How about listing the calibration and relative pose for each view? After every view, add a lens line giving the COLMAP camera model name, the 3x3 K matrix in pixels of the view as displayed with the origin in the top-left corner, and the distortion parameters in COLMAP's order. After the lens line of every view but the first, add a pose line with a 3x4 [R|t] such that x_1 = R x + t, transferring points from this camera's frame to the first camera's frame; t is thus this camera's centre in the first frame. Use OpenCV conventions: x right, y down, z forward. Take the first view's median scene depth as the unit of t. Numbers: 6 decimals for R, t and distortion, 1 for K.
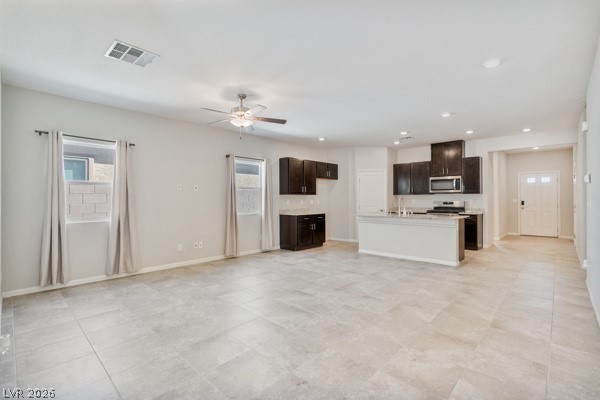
lens RADIAL K [[276.7, 0, 299.1], [0, 276.7, 194.4], [0, 0, 1]] dist [-0.000221, -0.000105]
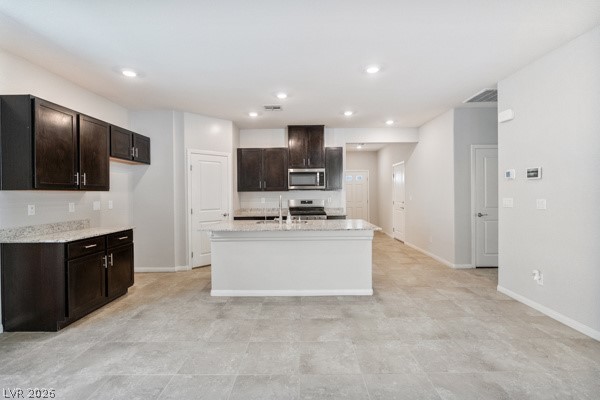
lens RADIAL K [[276.7, 0, 299.1], [0, 276.7, 194.4], [0, 0, 1]] dist [-0.000221, -0.000105]
pose [[0.732891, -0.005152, 0.680326, -0.027083], [-0.004044, 0.999921, 0.011928, -0.000487], [-0.680334, -0.011493, 0.732812, 0.423067]]
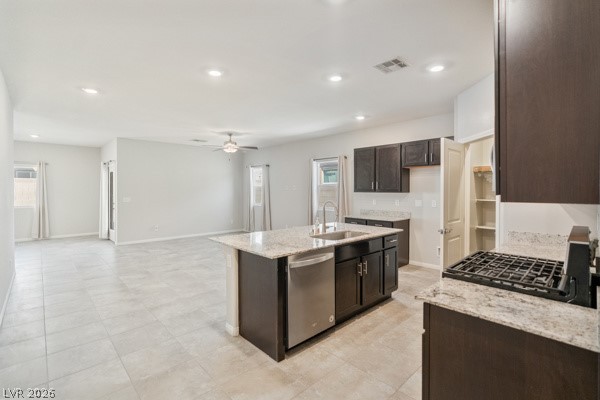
lens RADIAL K [[266.7, 0, 300.0], [0, 266.7, 200.0], [0, 0, 1]] dist [-0.052435, -0.000016]
pose [[-0.034295, 0.025210, -0.999094, 0.725199], [0.016644, 0.999558, 0.024650, -0.000138], [0.999273, -0.015784, -0.034700, 0.794806]]
